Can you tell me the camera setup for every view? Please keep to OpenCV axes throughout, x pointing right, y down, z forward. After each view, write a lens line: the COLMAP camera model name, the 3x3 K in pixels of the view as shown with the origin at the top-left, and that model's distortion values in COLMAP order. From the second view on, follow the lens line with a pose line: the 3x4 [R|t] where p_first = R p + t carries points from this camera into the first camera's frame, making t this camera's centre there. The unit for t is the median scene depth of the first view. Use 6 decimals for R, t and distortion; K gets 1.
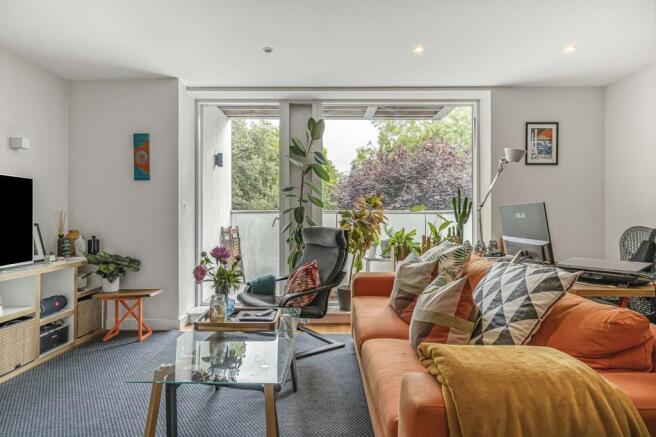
lens RADIAL K [[363.8, 0, 328.0], [0, 363.8, 218.5], [0, 0, 1]] dist [0.003436, 0.000546]
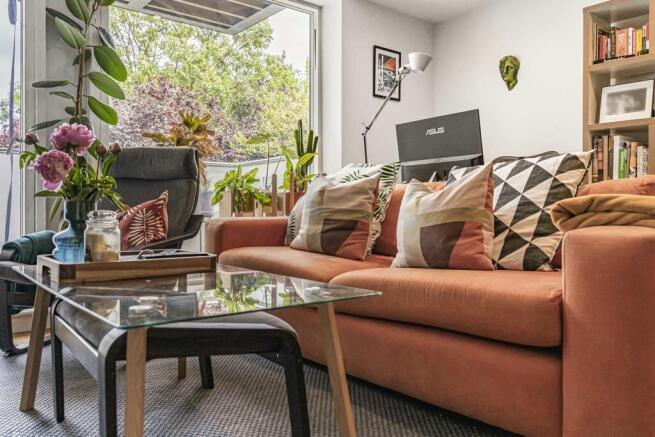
lens RADIAL K [[514.1, 0, 327.5], [0, 514.1, 218.5], [0, 0, 1]] dist [-0.003277, 0.002725]
pose [[0.774758, -0.010288, 0.632174, -0.291726], [0.006754, 0.999945, 0.007995, 0.124706], [-0.632222, -0.001925, 0.774785, 0.150536]]
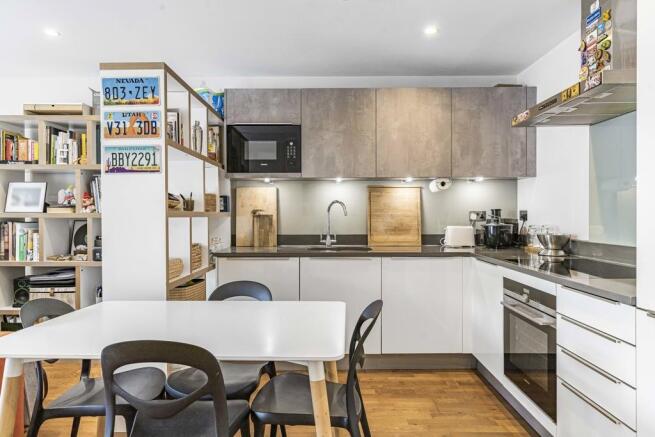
lens RADIAL K [[415.7, 0, 327.5], [0, 415.7, 218.5], [0, 0, 1]] dist [0.001304, 0.000175]
pose [[0.008482, -0.006234, 0.999945, -0.239624], [0.005279, 0.999967, 0.006189, -0.024786], [-0.999950, 0.005226, 0.008515, -0.167154]]
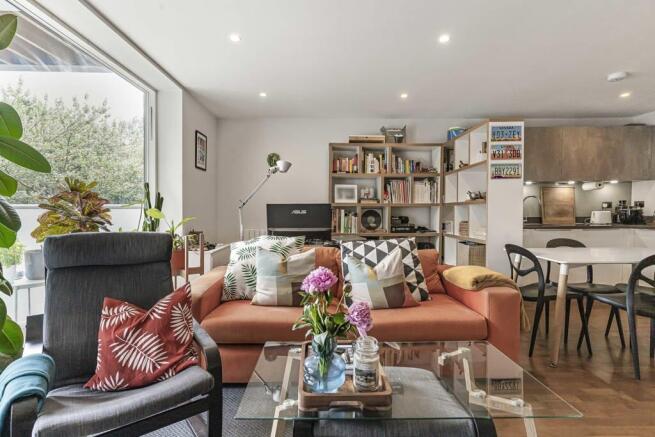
lens RADIAL K [[327.3, 0, 327.5], [0, 327.3, 218.5], [0, 0, 1]] dist [0.014960, -0.000078]
pose [[-0.028269, -0.018950, 0.999421, -0.497221], [0.009111, 0.999774, 0.019215, -0.004163], [-0.999559, 0.009649, -0.028090, 0.622858]]
